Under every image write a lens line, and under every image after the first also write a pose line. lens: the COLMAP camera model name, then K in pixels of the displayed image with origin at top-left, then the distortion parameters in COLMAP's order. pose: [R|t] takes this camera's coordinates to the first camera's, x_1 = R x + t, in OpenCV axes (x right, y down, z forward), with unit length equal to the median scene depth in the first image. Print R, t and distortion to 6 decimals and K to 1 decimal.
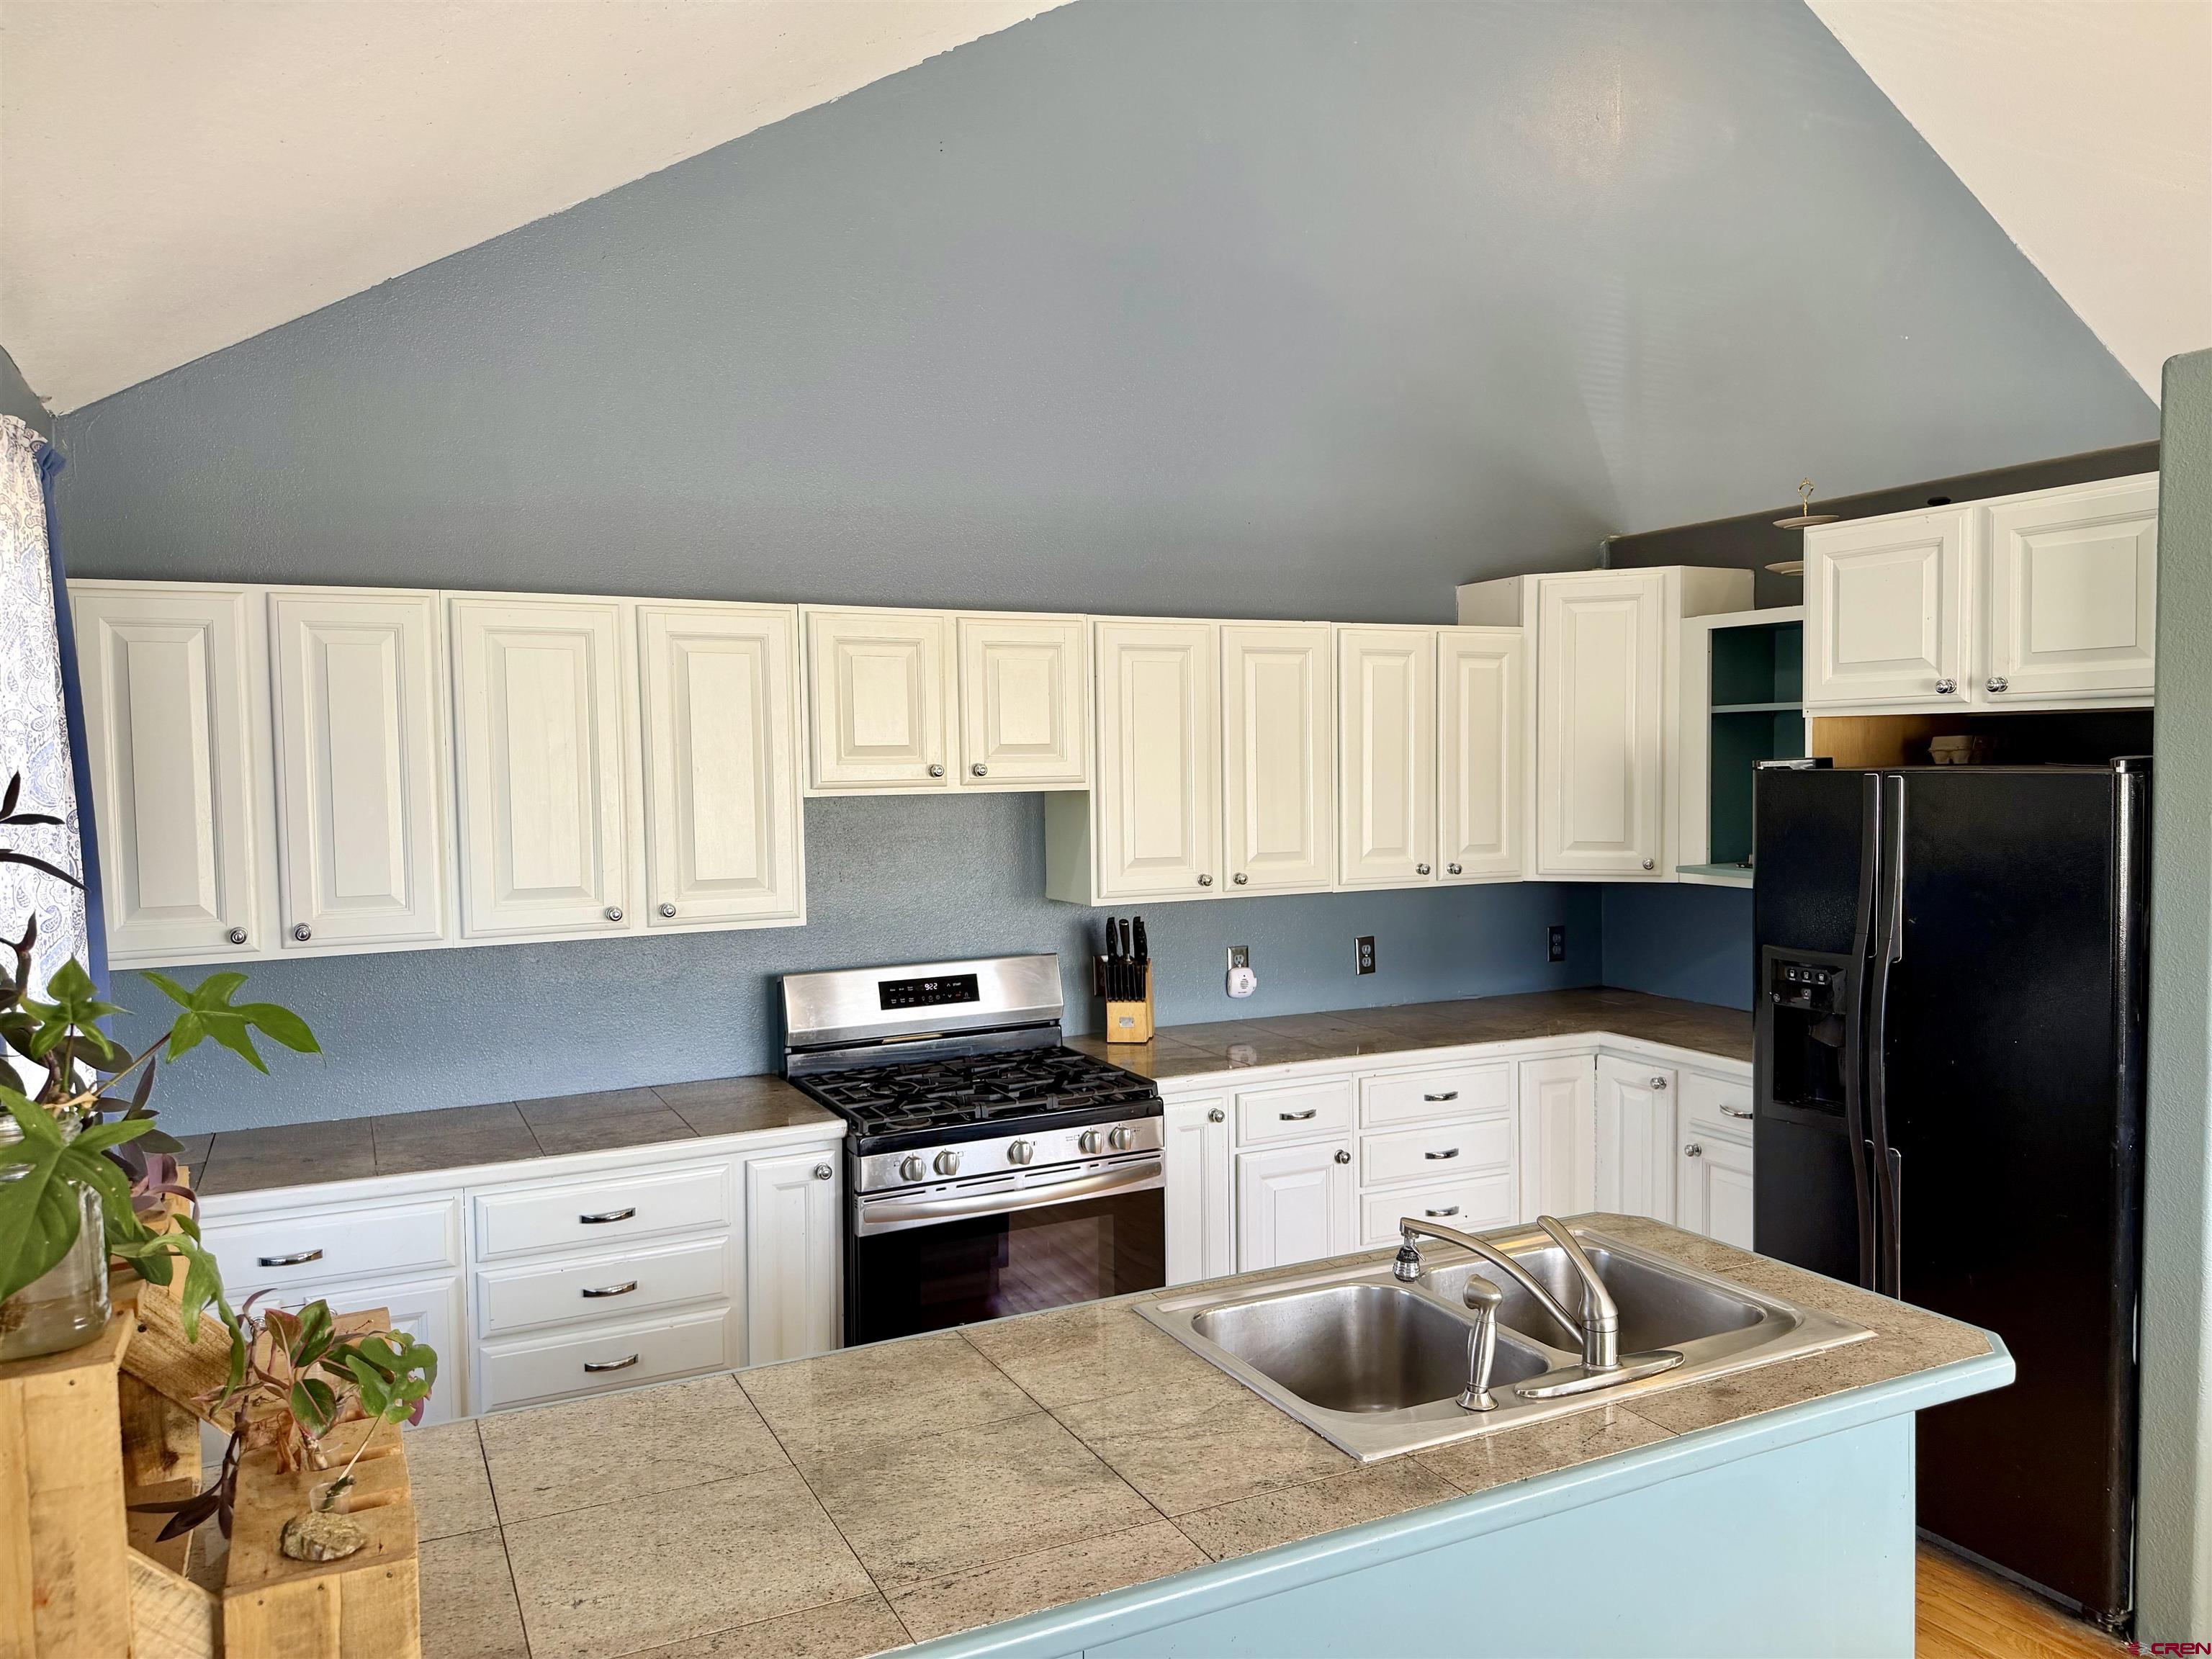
lens RADIAL K [[1541.9, 0, 1114.6], [0, 1541.9, 838.6], [0, 0, 1]] dist [0.165542, -0.301816]
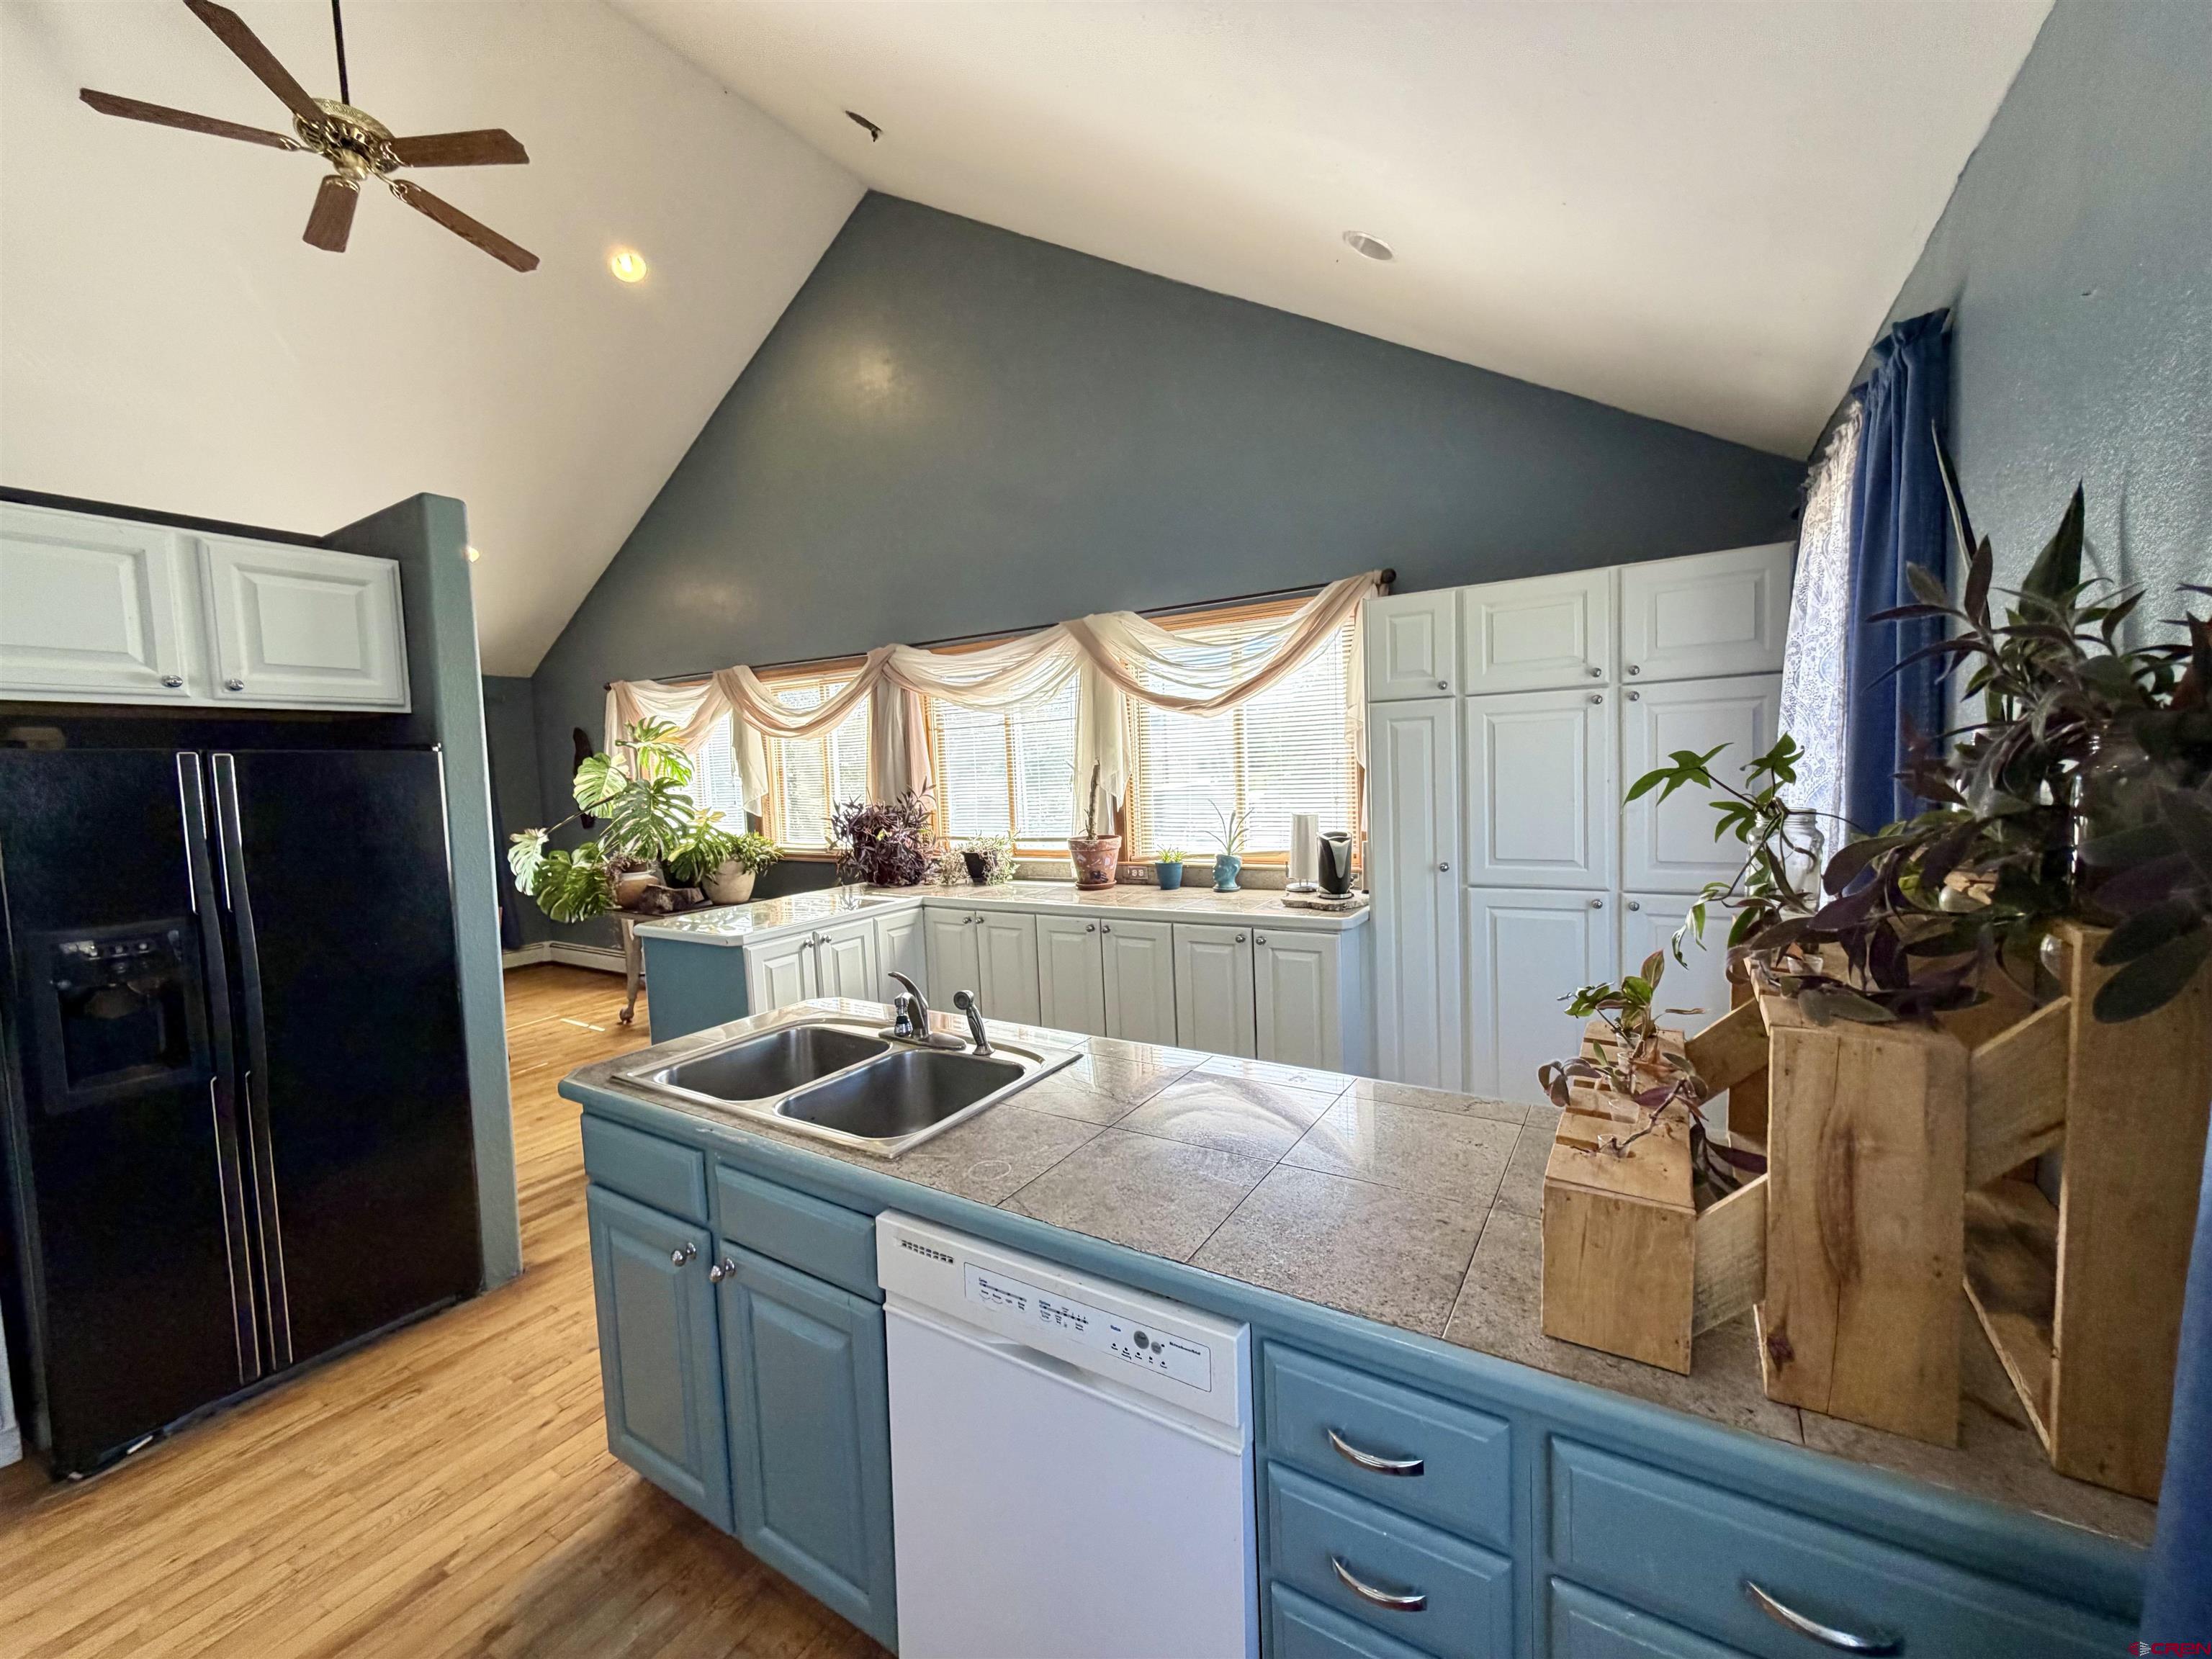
lens RADIAL K [[882.0, 0, 1118.7], [0, 882.0, 829.8], [0, 0, 1]] dist [-0.001017, 0.000448]
pose [[-0.526448, -0.024805, 0.849846, -0.411149], [0.086578, 0.992814, 0.082610, 0.019555], [-0.845788, 0.117067, -0.520517, 0.792403]]
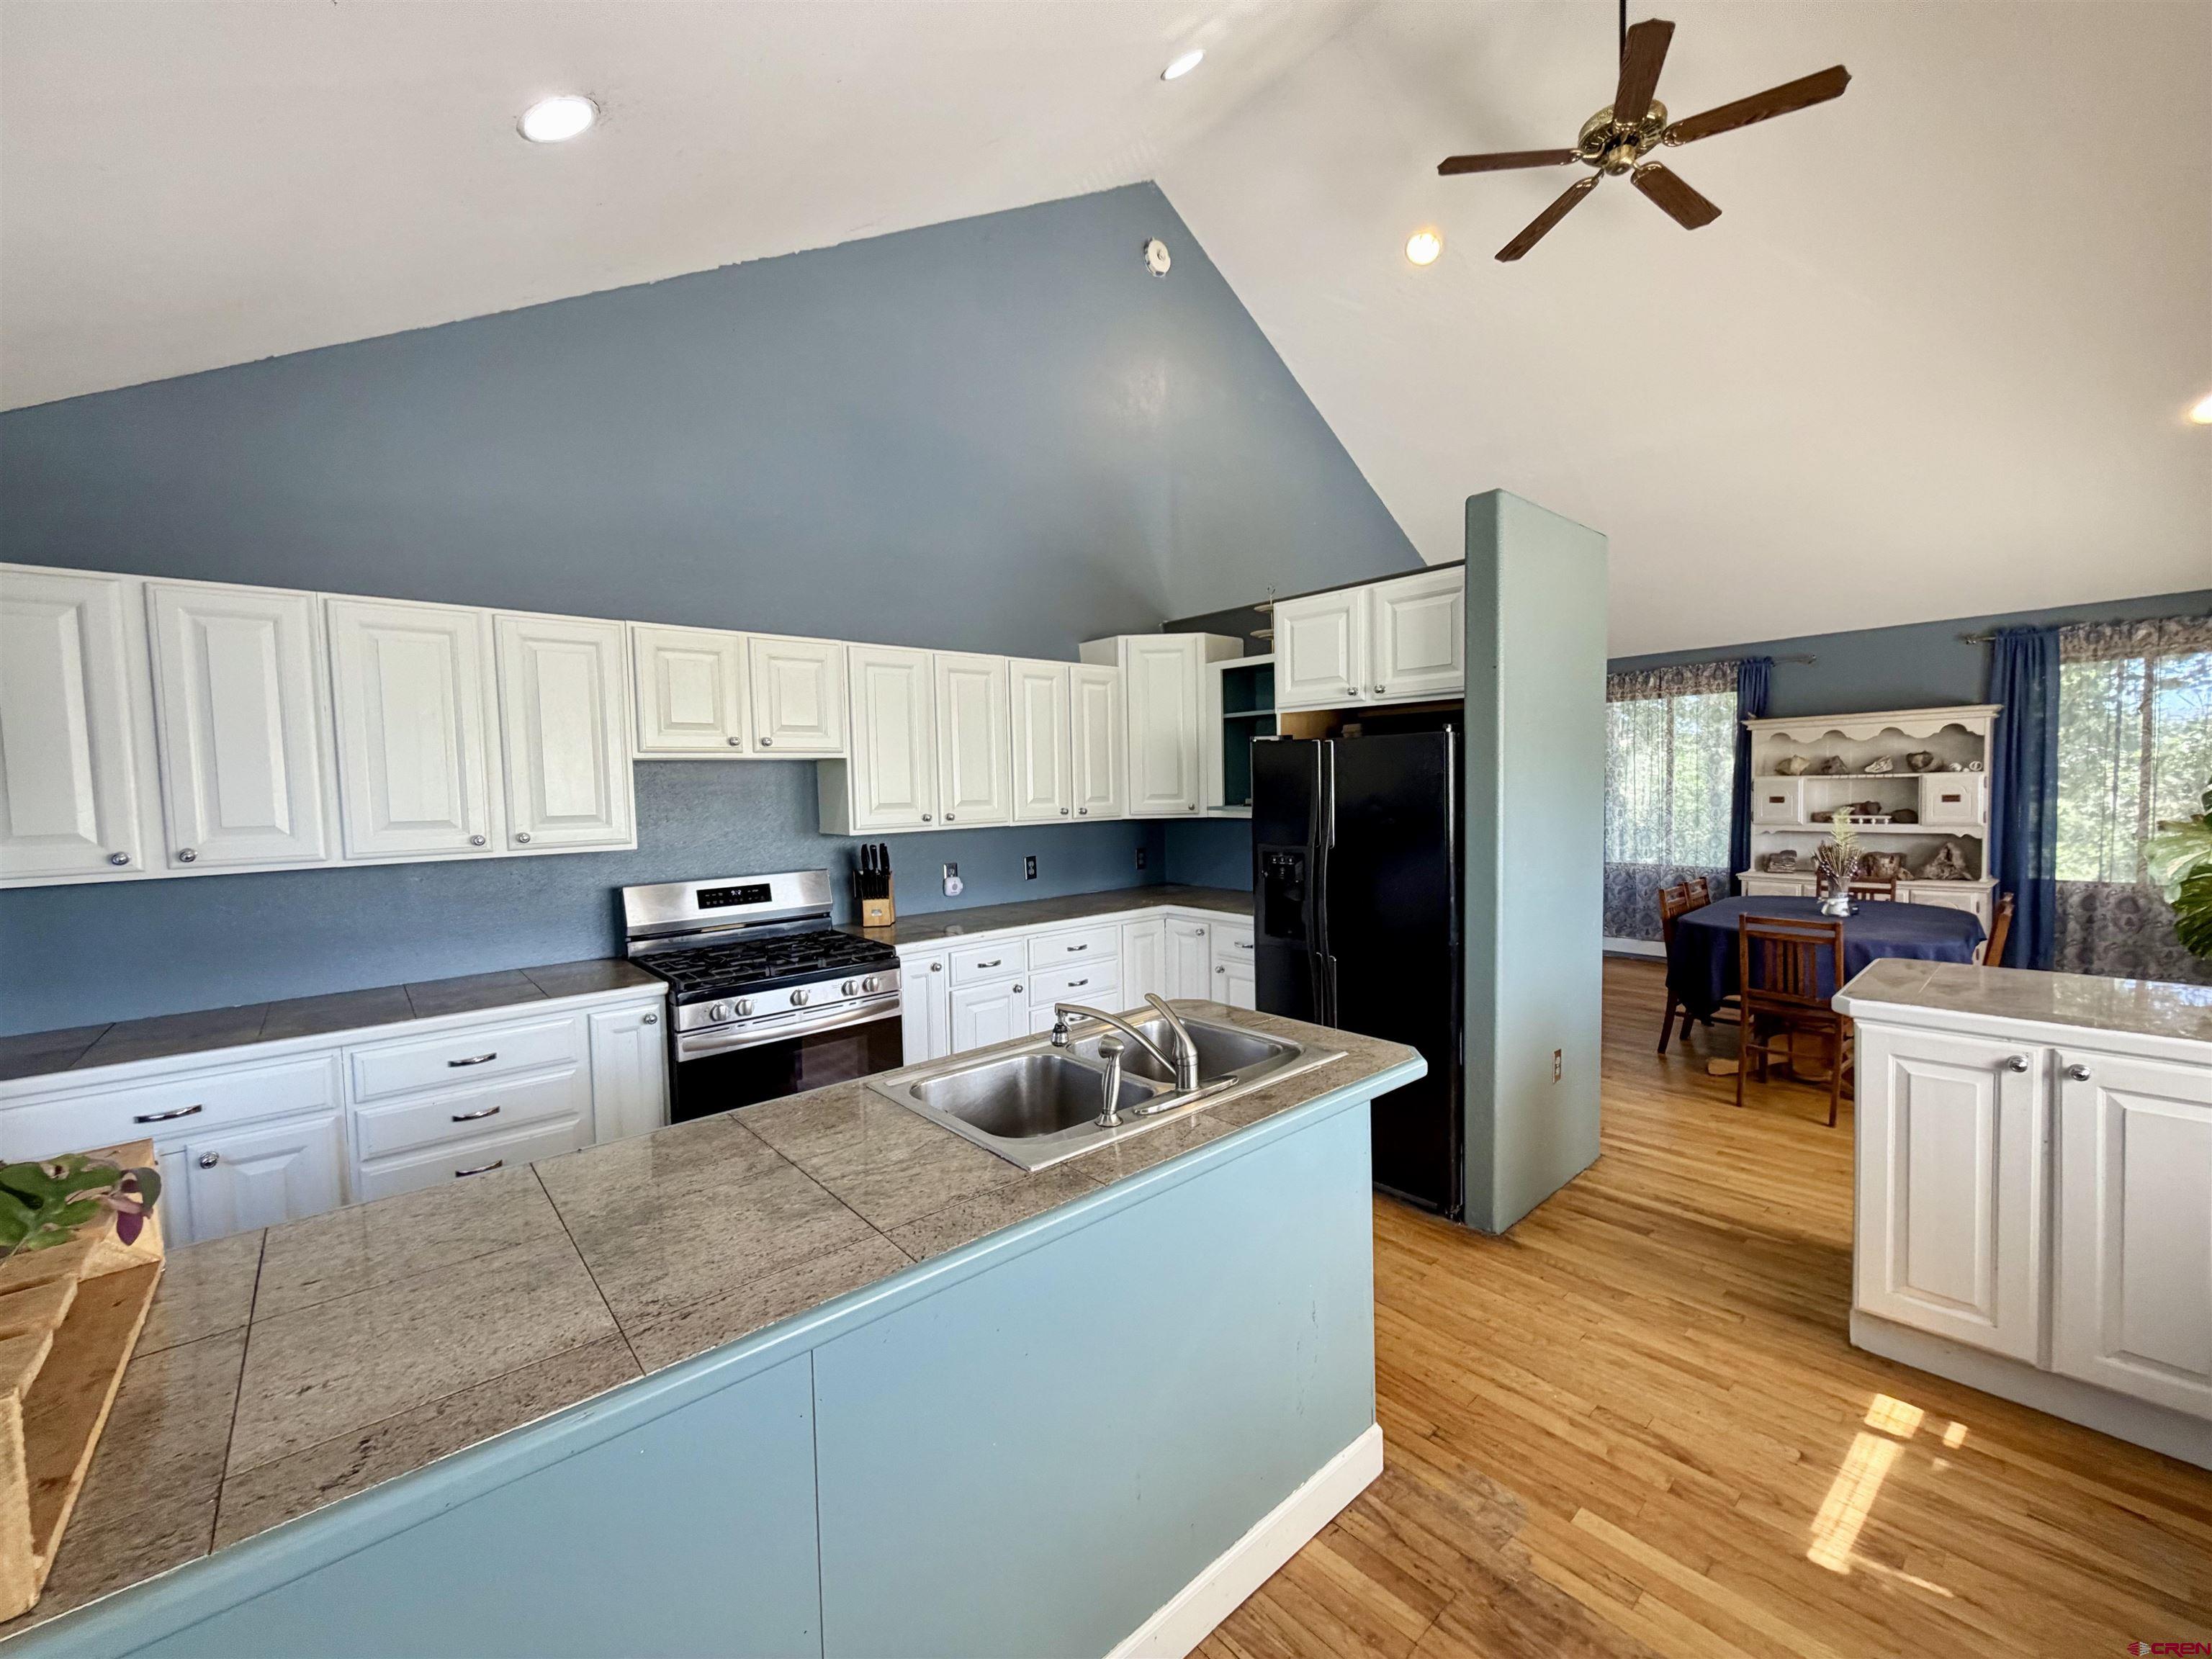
lens RADIAL K [[882.0, 0, 1118.7], [0, 882.0, 829.8], [0, 0, 1]] dist [-0.001017, 0.000448]
pose [[0.965913, -0.021543, 0.257969, 0.020655], [0.021461, 0.999765, 0.003135, 0.050984], [-0.257976, 0.002508, 0.966148, 0.123470]]
